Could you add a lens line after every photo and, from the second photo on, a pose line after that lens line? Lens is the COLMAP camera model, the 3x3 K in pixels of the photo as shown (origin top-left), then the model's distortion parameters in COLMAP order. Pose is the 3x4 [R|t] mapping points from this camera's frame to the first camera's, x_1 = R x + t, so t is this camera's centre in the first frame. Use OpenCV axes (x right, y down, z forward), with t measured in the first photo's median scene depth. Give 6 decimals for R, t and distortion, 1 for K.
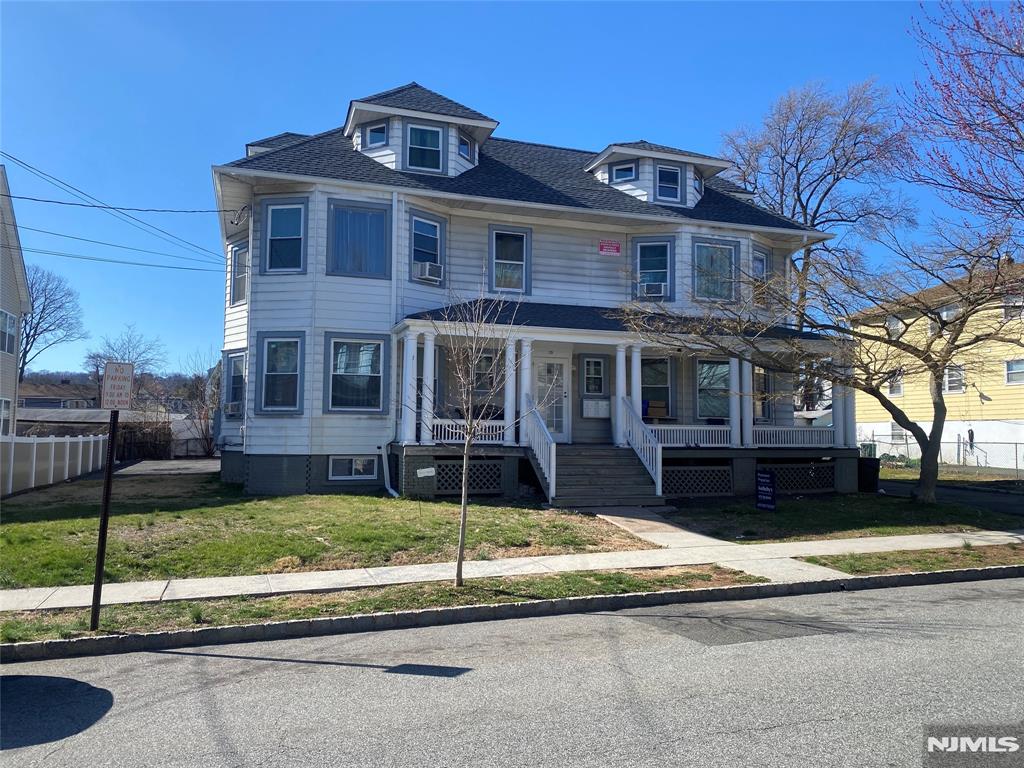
lens RADIAL K [[781.6, 0, 519.9], [0, 781.6, 390.4], [0, 0, 1]] dist [0.007649, -0.019819]
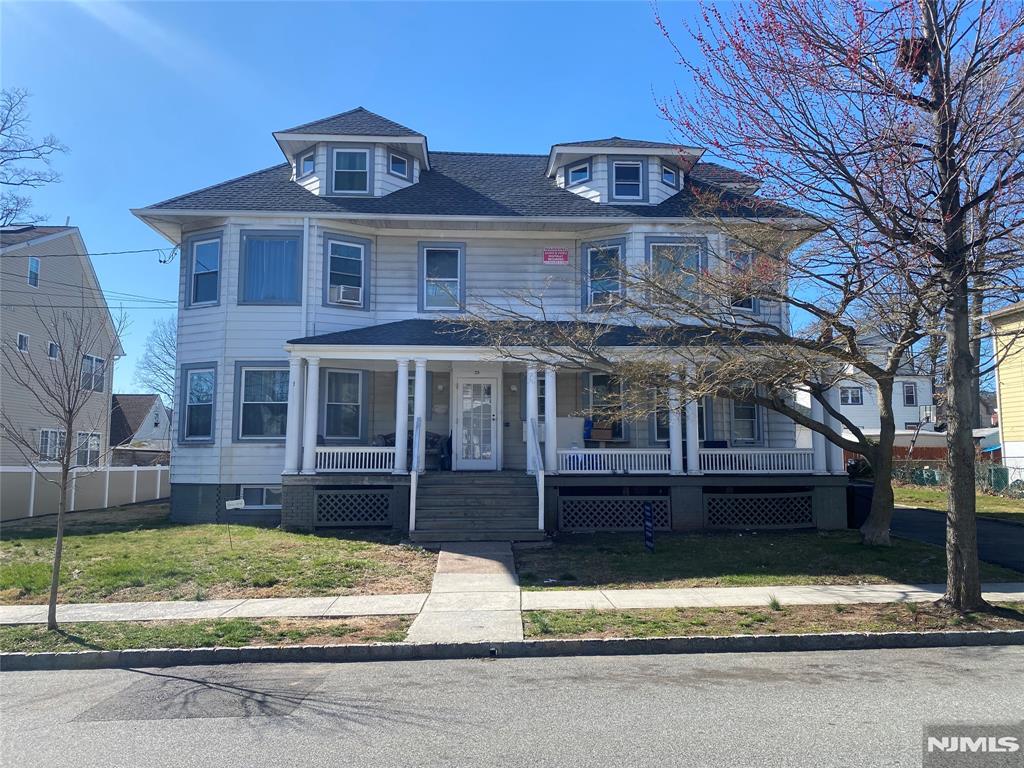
lens RADIAL K [[781.6, 0, 510.7], [0, 781.6, 378.8], [0, 0, 1]] dist [0.007649, -0.019819]
pose [[0.962310, -0.039002, -0.269144, 0.337184], [0.025702, 0.998276, -0.052763, 0.009149], [0.270738, 0.043857, 0.961654, 0.121646]]
